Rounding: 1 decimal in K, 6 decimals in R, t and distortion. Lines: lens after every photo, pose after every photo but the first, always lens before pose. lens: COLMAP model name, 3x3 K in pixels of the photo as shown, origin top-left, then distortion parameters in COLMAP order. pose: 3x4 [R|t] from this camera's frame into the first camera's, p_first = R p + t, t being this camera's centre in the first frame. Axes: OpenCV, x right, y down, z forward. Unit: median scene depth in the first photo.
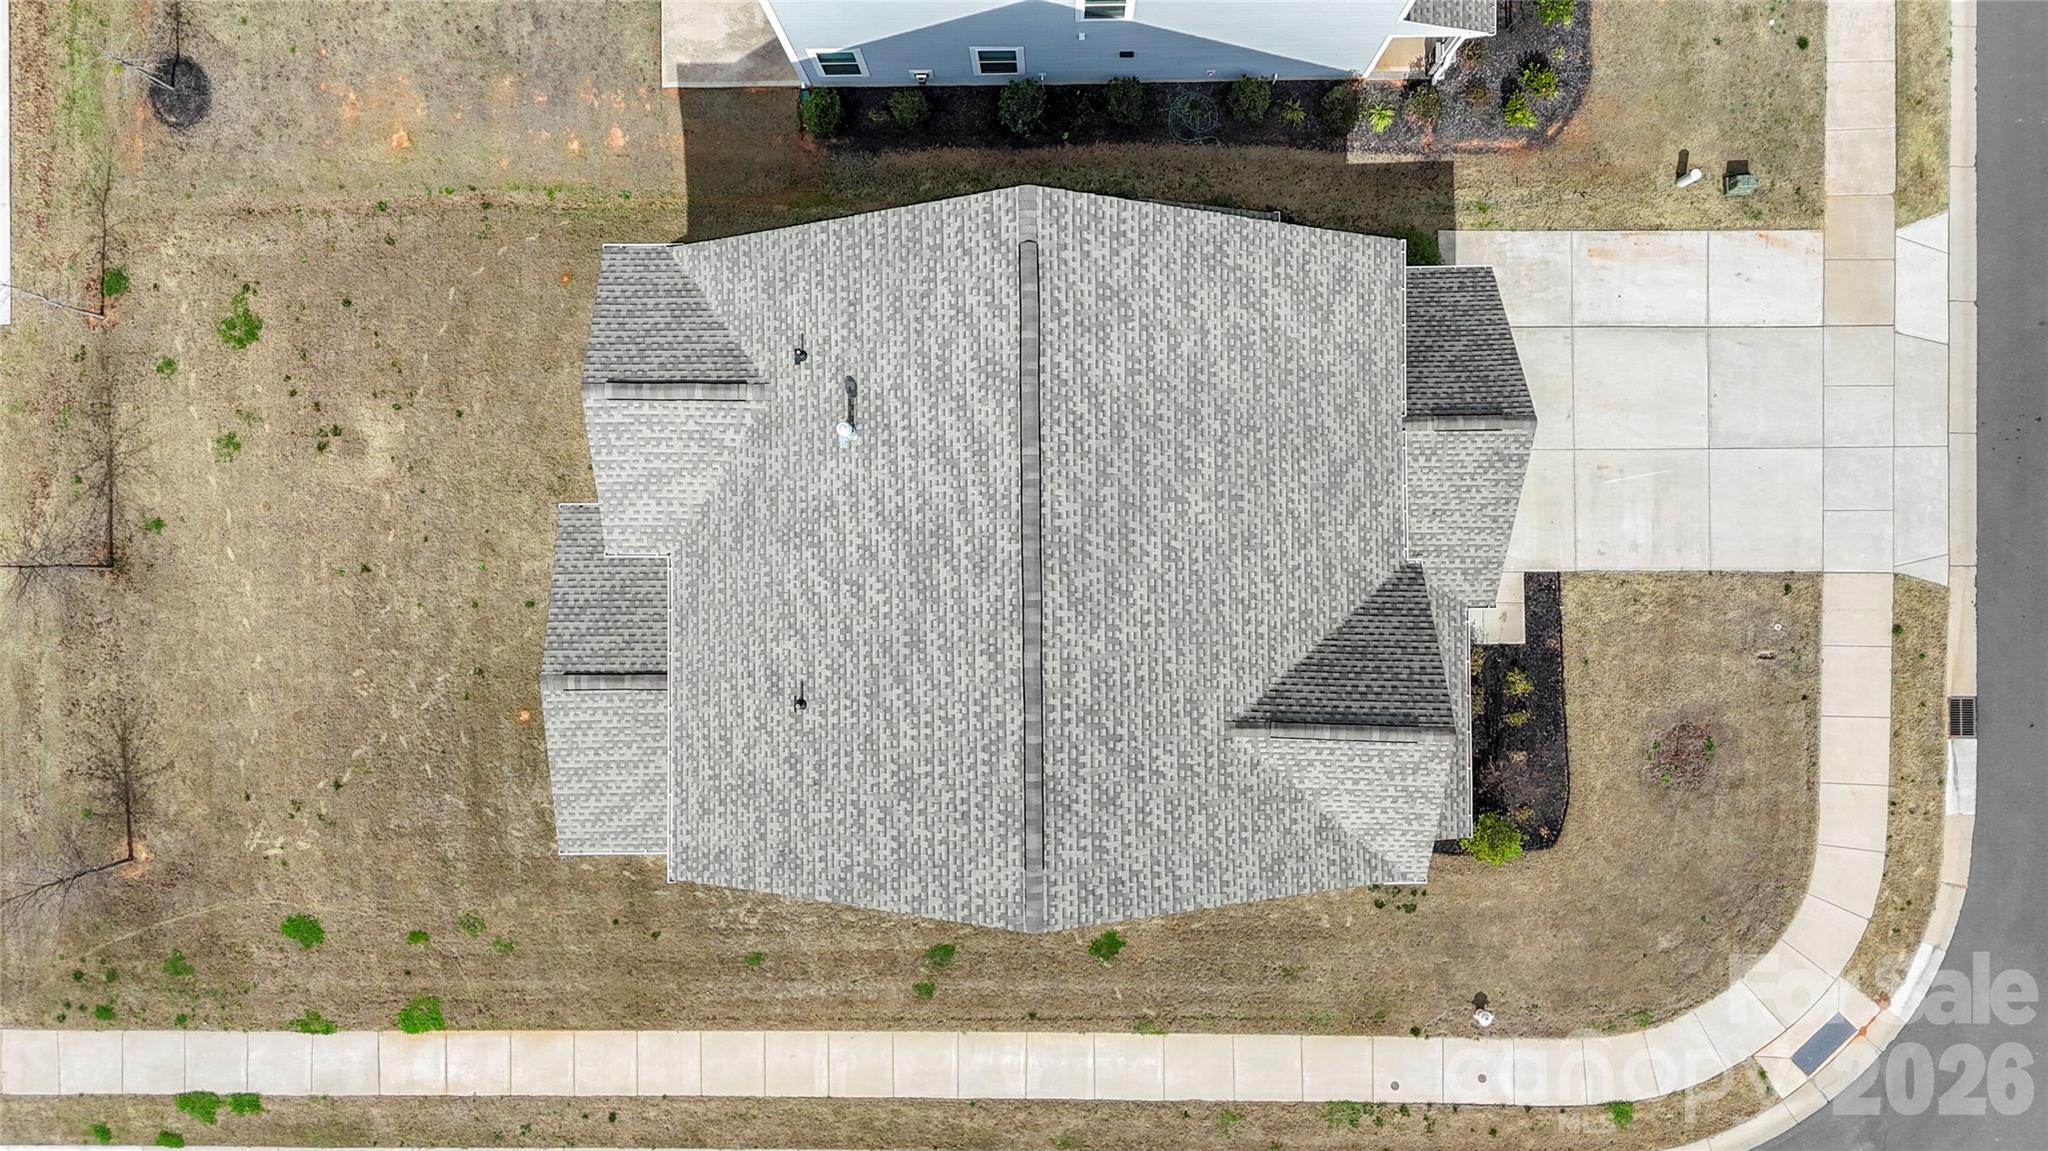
lens RADIAL K [[1467.1, 0, 1024.0], [0, 1467.1, 575.5], [0, 0, 1]] dist [0.001091, 0.000461]
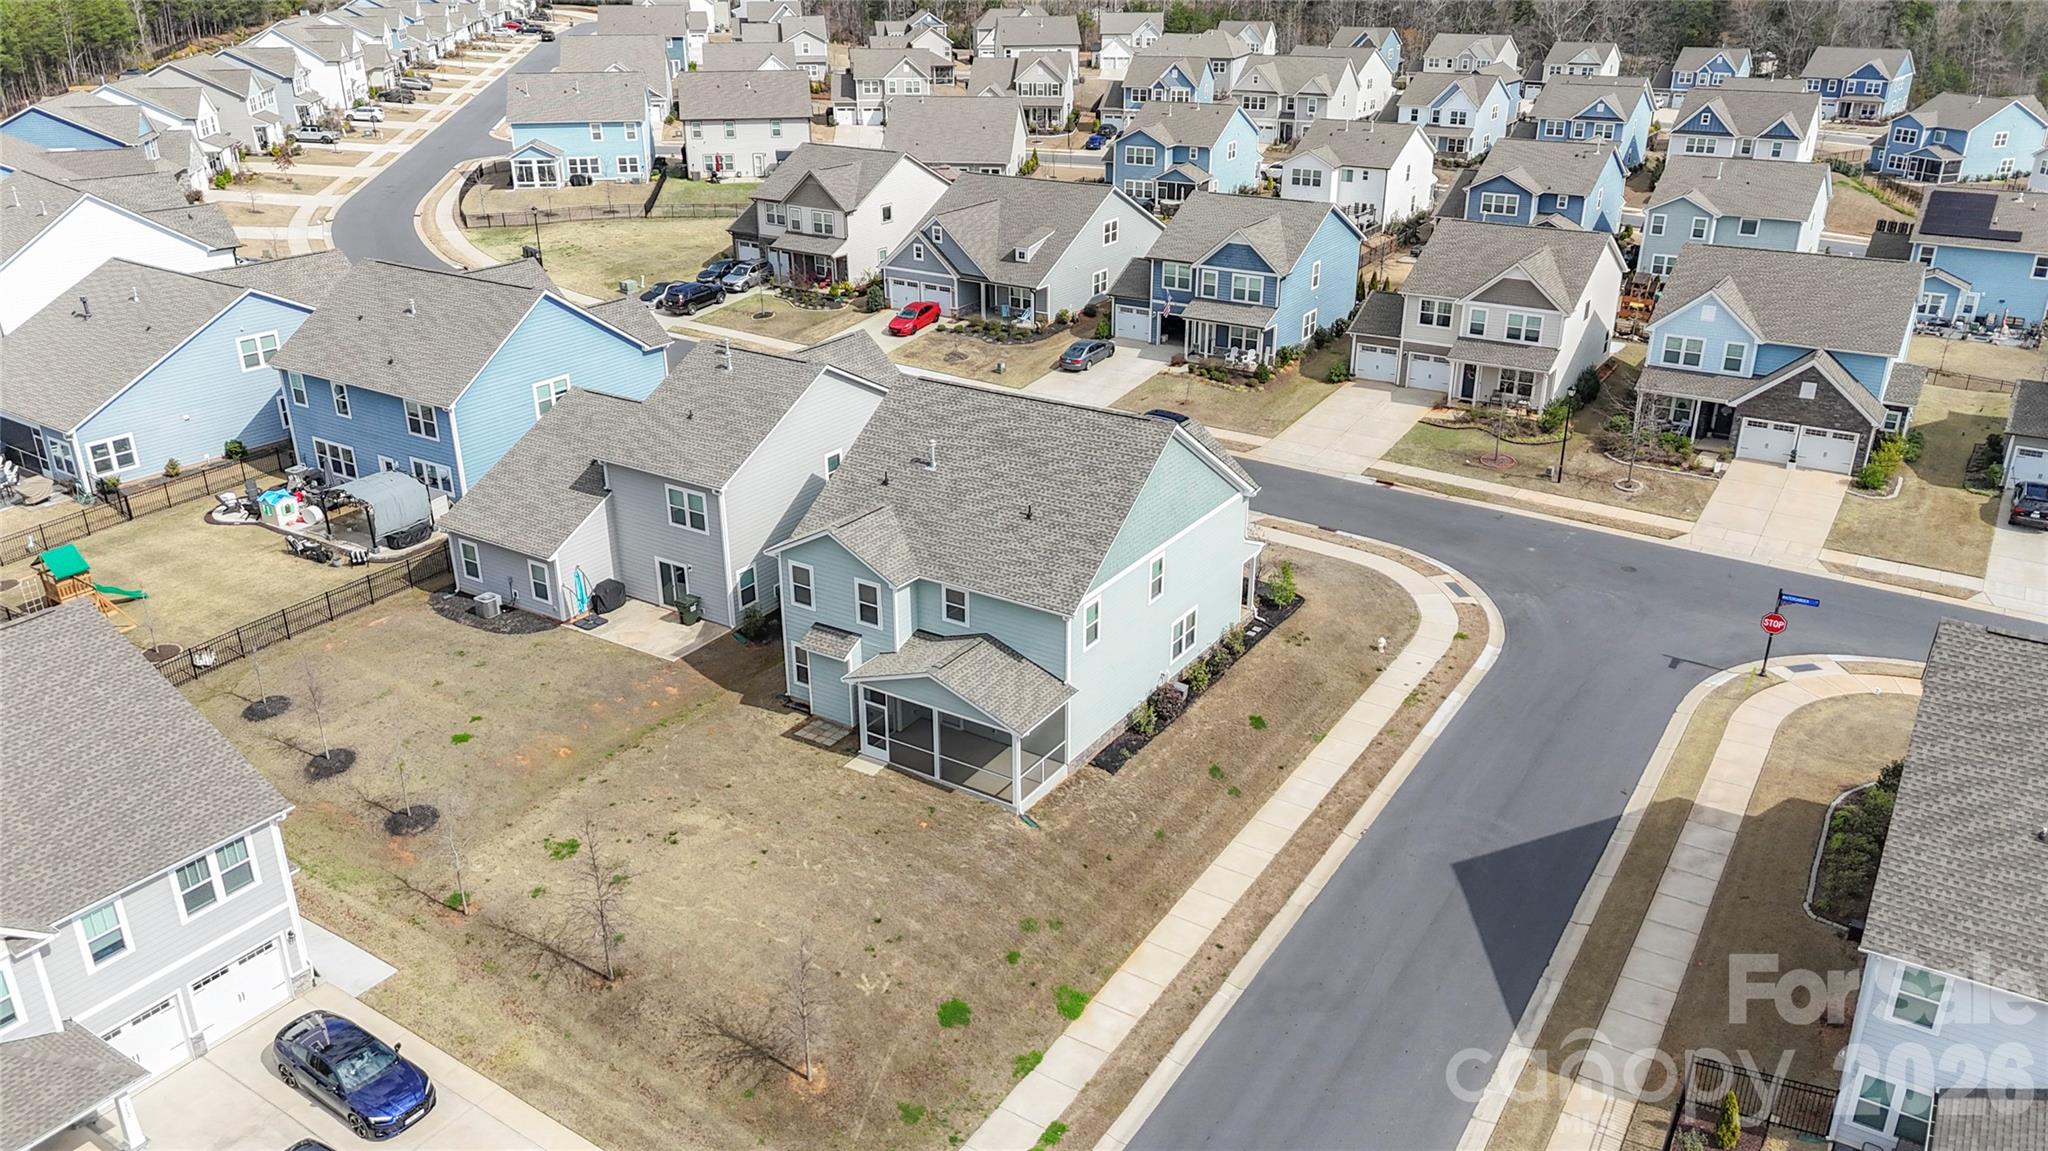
lens RADIAL K [[1467.1, 0, 1024.0], [0, 1467.1, 575.5], [0, 0, 1]] dist [0.001091, 0.000461]
pose [[0.540692, -0.327727, 0.774756, -1.248278], [0.841103, 0.226001, -0.491395, 0.781141], [-0.014052, 0.917343, 0.397849, 0.221934]]
